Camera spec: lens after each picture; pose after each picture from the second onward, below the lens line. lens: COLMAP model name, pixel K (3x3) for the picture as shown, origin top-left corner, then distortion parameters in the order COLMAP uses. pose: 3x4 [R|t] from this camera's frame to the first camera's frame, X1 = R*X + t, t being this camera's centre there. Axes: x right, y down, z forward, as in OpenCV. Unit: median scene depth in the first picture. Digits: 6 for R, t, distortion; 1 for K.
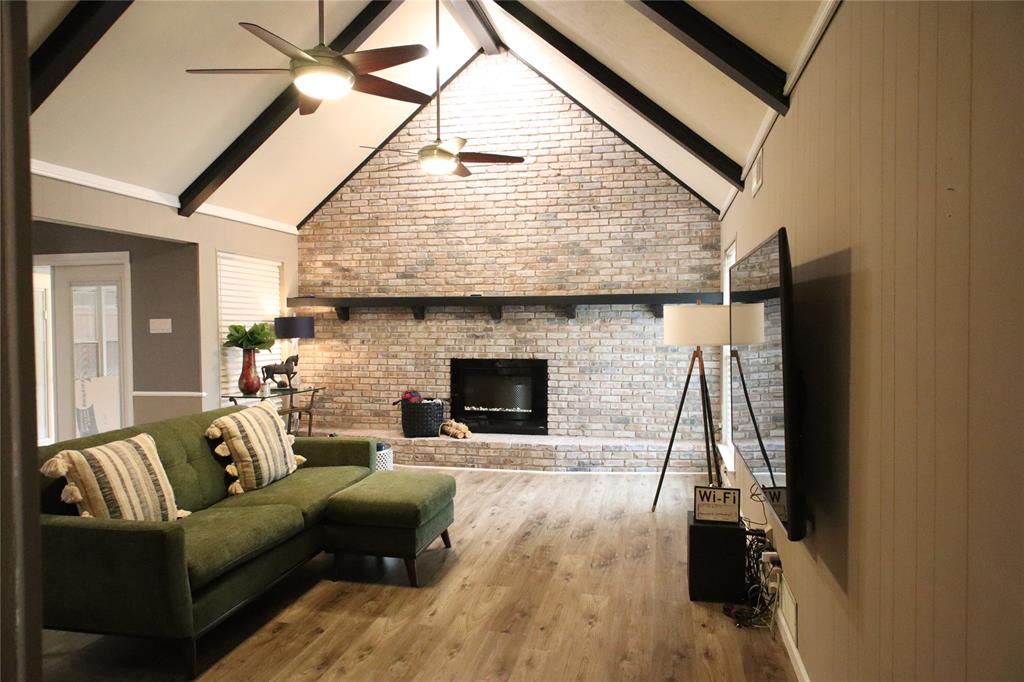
lens RADIAL K [[688.4, 0, 512.0], [0, 688.4, 337.8], [0, 0, 1]] dist [-0.001052, 0.002253]
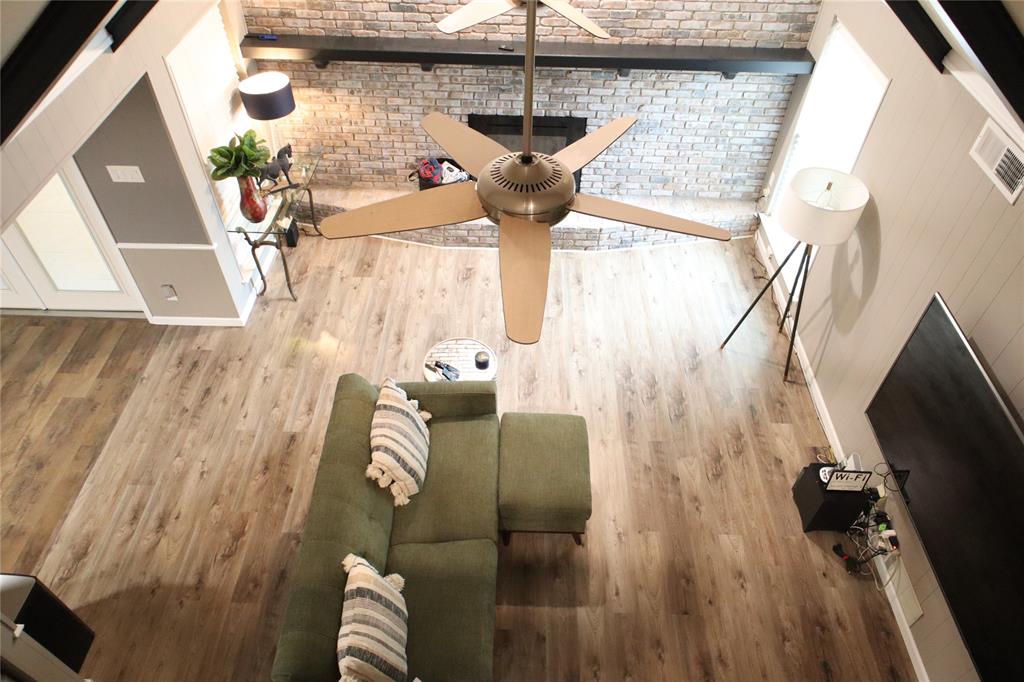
lens RADIAL K [[688.4, 0, 512.0], [0, 688.4, 337.8], [0, 0, 1]] dist [-0.001052, 0.002253]
pose [[0.980678, -0.124227, 0.151124, -0.206827], [-0.016737, 0.716392, 0.697497, -0.374749], [-0.194912, -0.686549, 0.700471, 0.238347]]
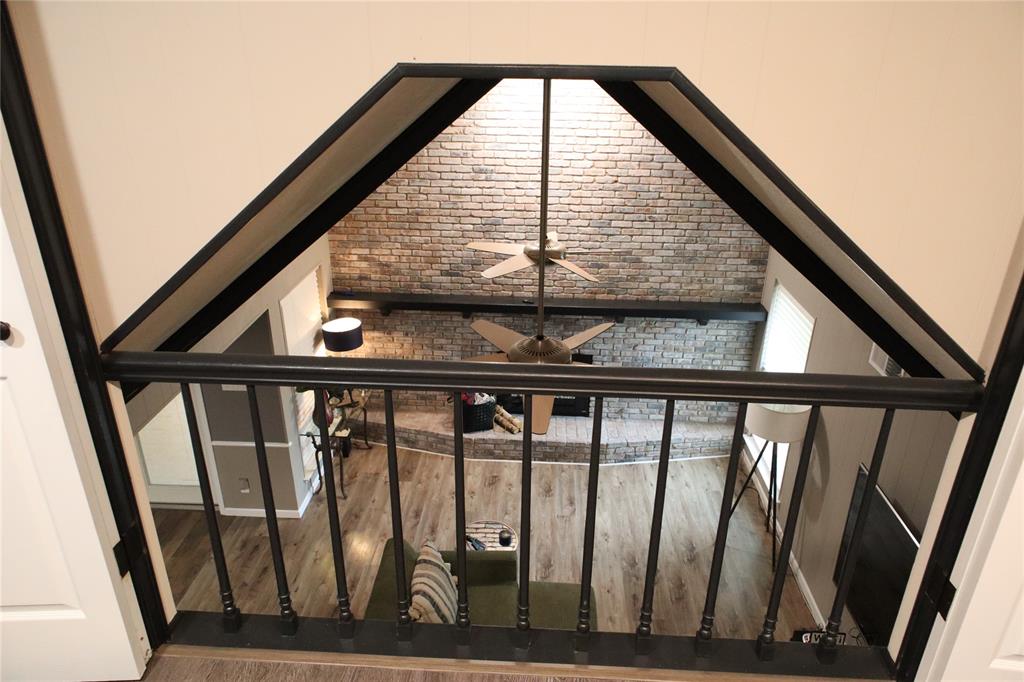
lens RADIAL K [[688.4, 0, 512.0], [0, 688.4, 337.8], [0, 0, 1]] dist [-0.001052, 0.002253]
pose [[0.986591, -0.051774, 0.154783, -0.239303], [-0.010837, 0.925480, 0.378642, -0.402621], [-0.162853, -0.375242, 0.912509, 0.061634]]
